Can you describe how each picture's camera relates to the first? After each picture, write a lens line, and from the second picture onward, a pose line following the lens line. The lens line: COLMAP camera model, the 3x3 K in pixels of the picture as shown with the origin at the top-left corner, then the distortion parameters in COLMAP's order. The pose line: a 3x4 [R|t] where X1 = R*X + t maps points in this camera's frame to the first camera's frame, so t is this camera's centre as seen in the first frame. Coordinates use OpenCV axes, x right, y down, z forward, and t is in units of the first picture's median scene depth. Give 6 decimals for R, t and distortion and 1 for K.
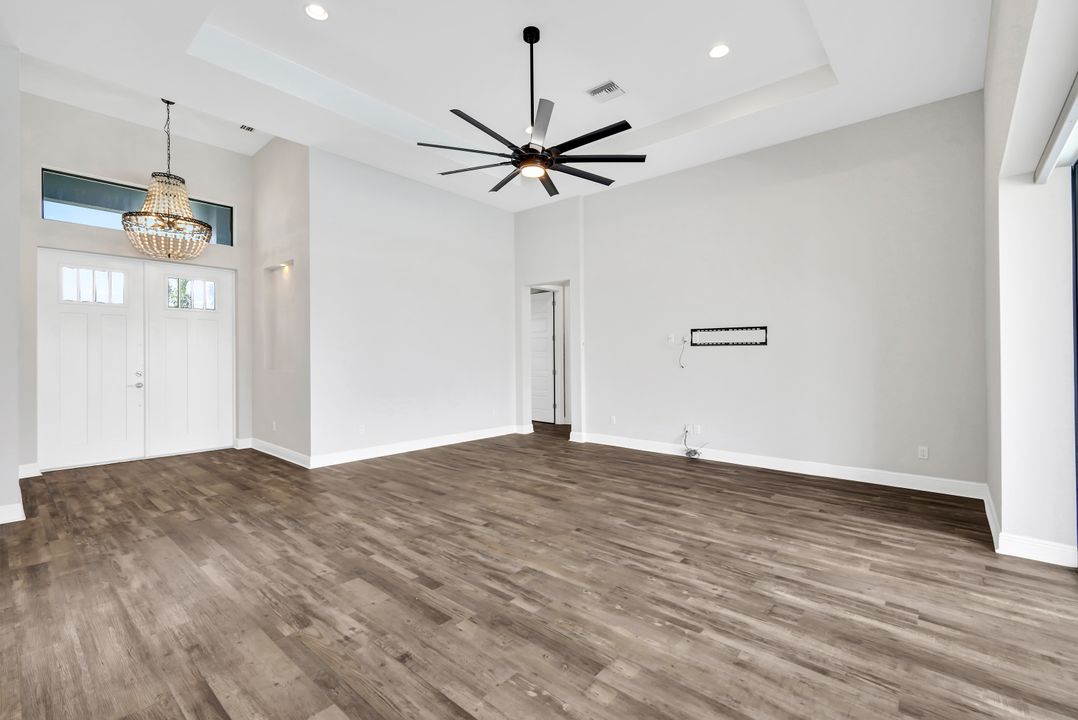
lens RADIAL K [[473.8, 0, 538.6], [0, 473.8, 349.9], [0, 0, 1]] dist [0.002634, 0.000648]
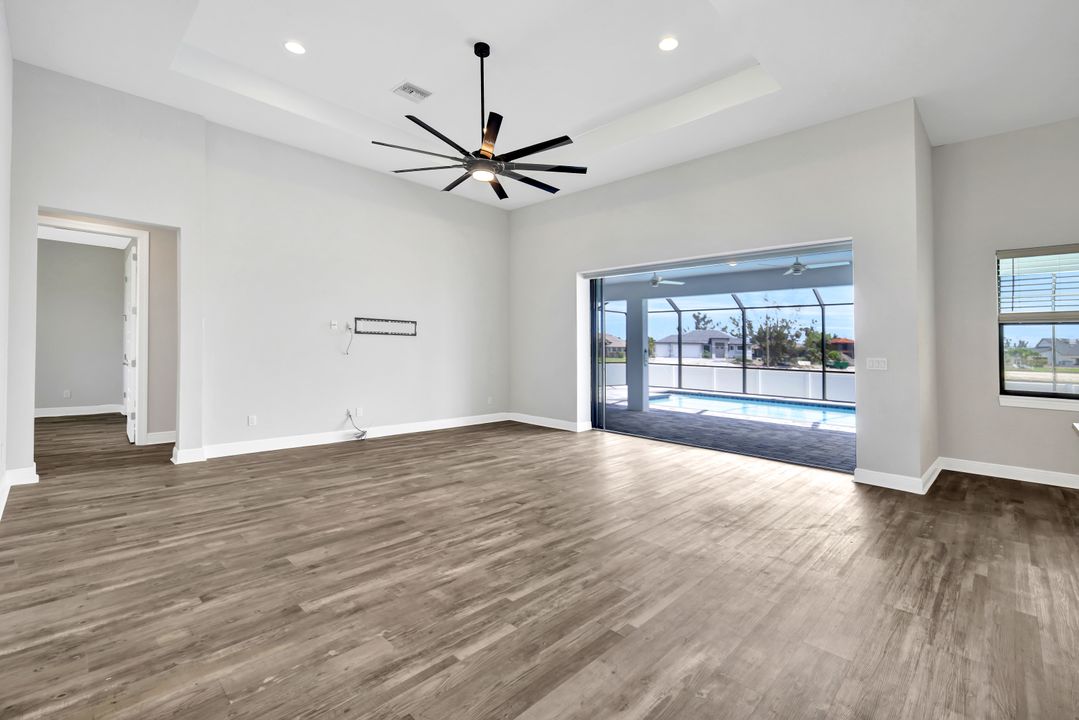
lens RADIAL K [[476.1, 0, 549.5], [0, 476.1, 353.7], [0, 0, 1]] dist [0.001556, 0.000026]
pose [[0.046192, -0.009274, 0.998890, -1.213007], [-0.034005, 0.999363, 0.010851, 0.018724], [-0.998354, -0.034469, 0.045847, 0.924987]]
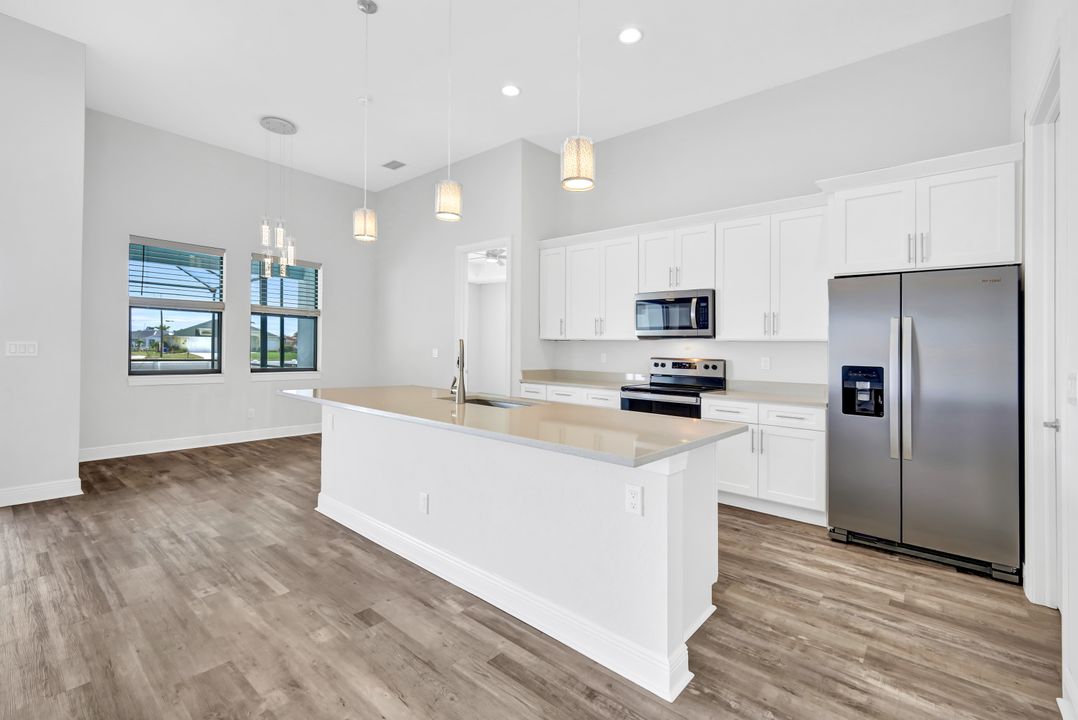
lens RADIAL K [[471.2, 0, 545.1], [0, 471.2, 352.9], [0, 0, 1]] dist [0.000802, 0.000373]
pose [[-0.999582, -0.018969, -0.021831, -0.978352], [-0.018925, 0.999818, -0.002220, 0.016418], [0.021870, -0.001806, -0.999759, 1.134238]]
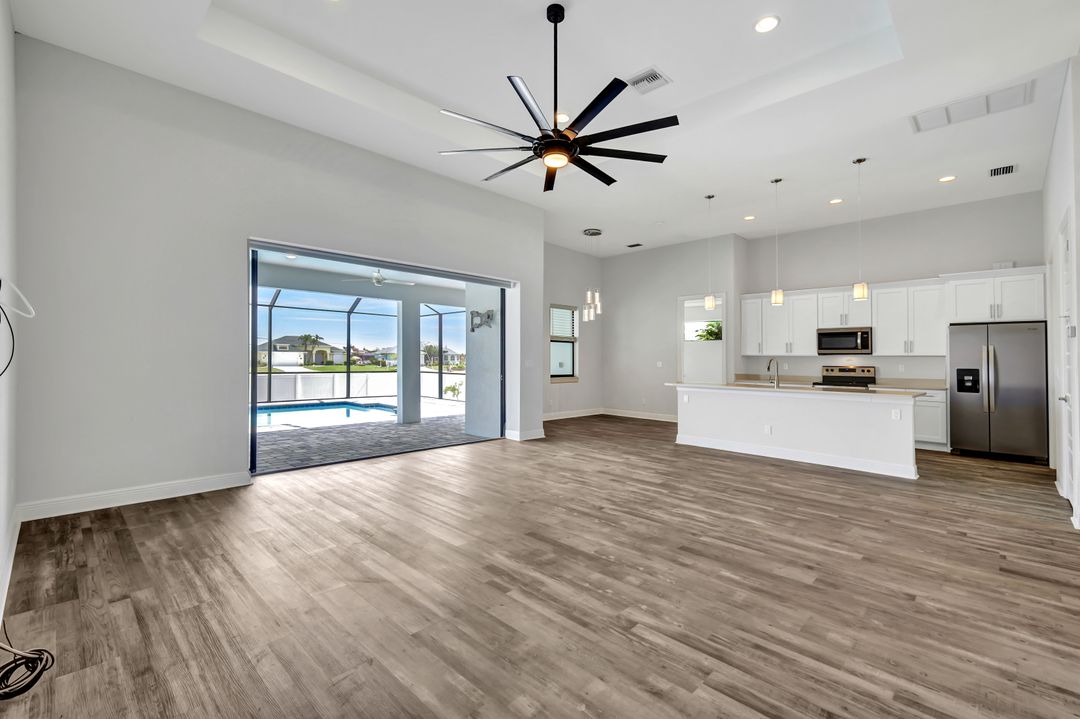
lens RADIAL K [[474.6, 0, 545.4], [0, 474.6, 360.5], [0, 0, 1]] dist [0.000226, 0.000362]
pose [[-0.998764, -0.009848, 0.048715, -0.029666], [-0.010353, 0.999895, -0.010123, 0.032610], [-0.048610, -0.010615, -0.998761, 2.199540]]
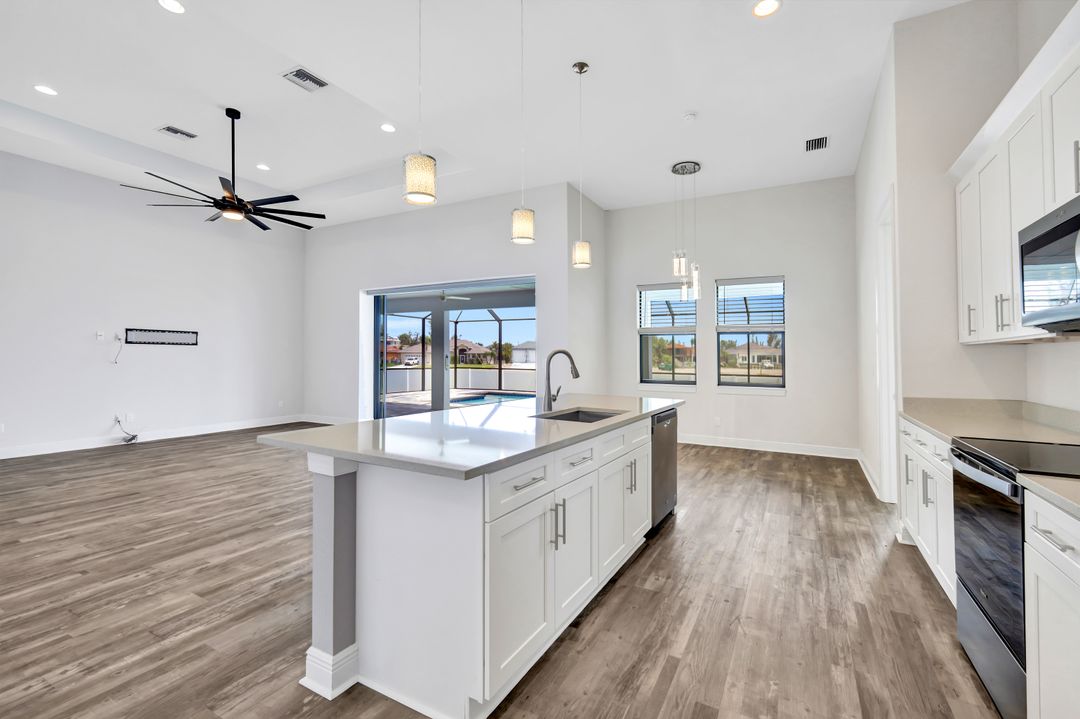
lens RADIAL K [[476.6, 0, 550.0], [0, 476.6, 353.2], [0, 0, 1]] dist [0.001556, 0.000026]
pose [[-0.226711, 0.005752, 0.973945, -1.718870], [-0.021631, 0.999706, -0.010940, 0.008812], [-0.973722, -0.023548, -0.226520, 0.497623]]
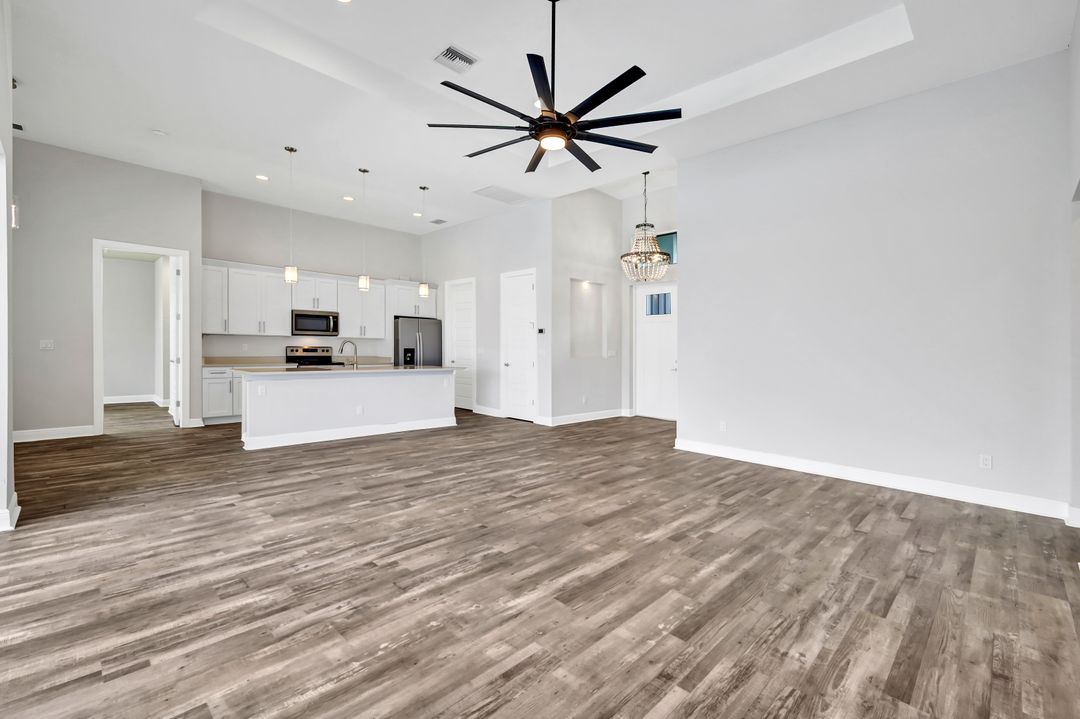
lens RADIAL K [[469.5, 0, 550.5], [0, 469.5, 343.9], [0, 0, 1]] dist [-0.001441, 0.000611]
pose [[-0.052484, -0.008604, -0.998585, 1.023034], [-0.007266, 0.999940, -0.008234, 0.018282], [0.998595, 0.006823, -0.052543, 1.182230]]
